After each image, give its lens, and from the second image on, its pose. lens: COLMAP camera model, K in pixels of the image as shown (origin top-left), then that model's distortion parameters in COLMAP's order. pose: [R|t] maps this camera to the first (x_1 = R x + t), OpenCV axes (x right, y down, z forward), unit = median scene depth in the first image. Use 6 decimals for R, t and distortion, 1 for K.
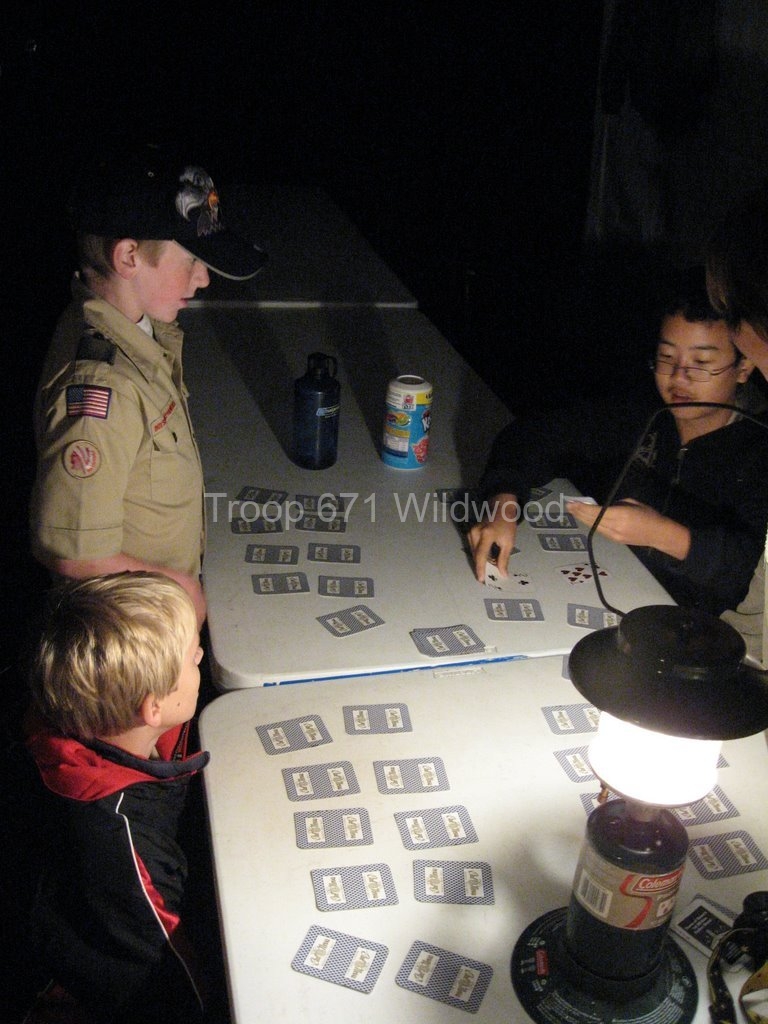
lens RADIAL K [[1067.3, 0, 384.0], [0, 1067.3, 512.0], [0, 0, 1]] dist [-0.123210, 0.037769]
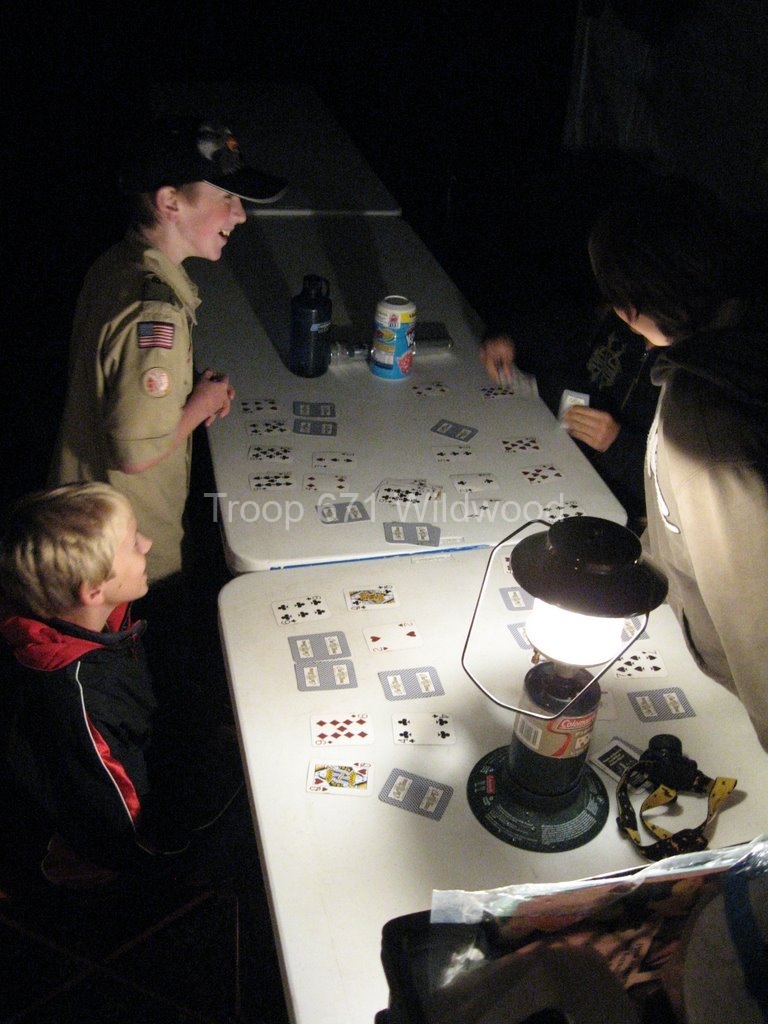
lens RADIAL K [[1067.3, 0, 384.0], [0, 1067.3, 512.0], [0, 0, 1]] dist [-0.123210, 0.037769]
pose [[0.999842, 0.005937, 0.016746, -0.006642], [-0.007873, 0.992984, 0.117990, -0.062245], [-0.015928, -0.118103, 0.992874, -0.271777]]
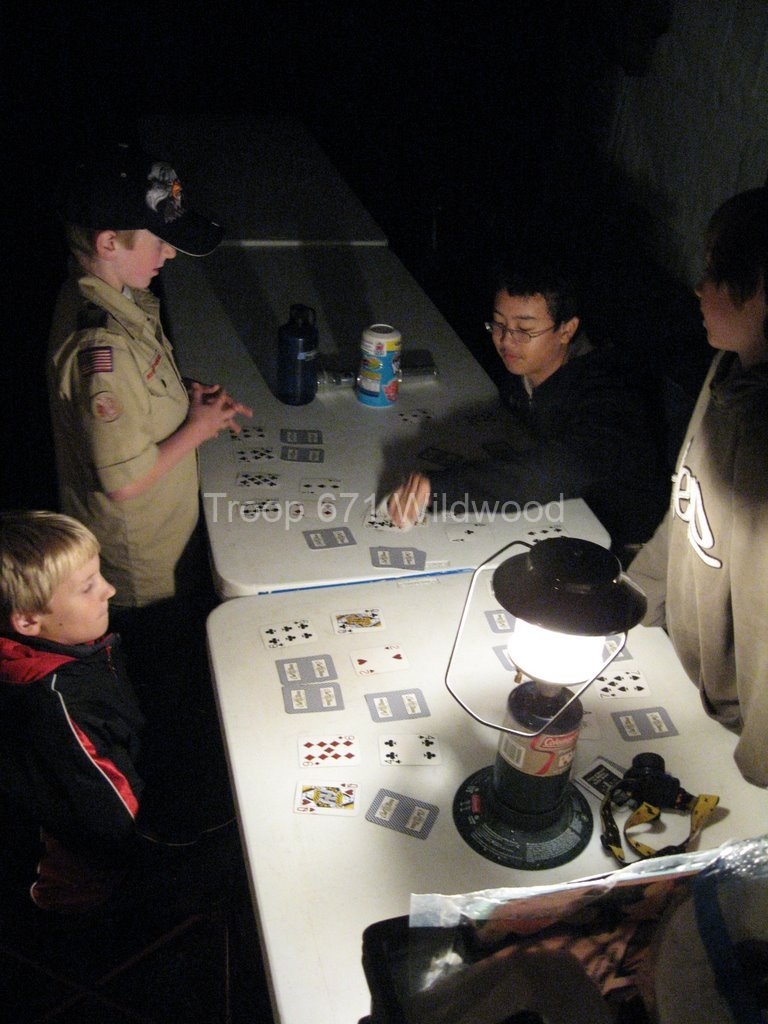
lens RADIAL K [[1067.3, 0, 384.0], [0, 1067.3, 512.0], [0, 0, 1]] dist [-0.123210, 0.037769]
pose [[0.999681, -0.000395, 0.025253, 0.000681], [-0.001899, 0.995872, 0.090754, -0.057798], [-0.025184, -0.090773, 0.995553, -0.295405]]
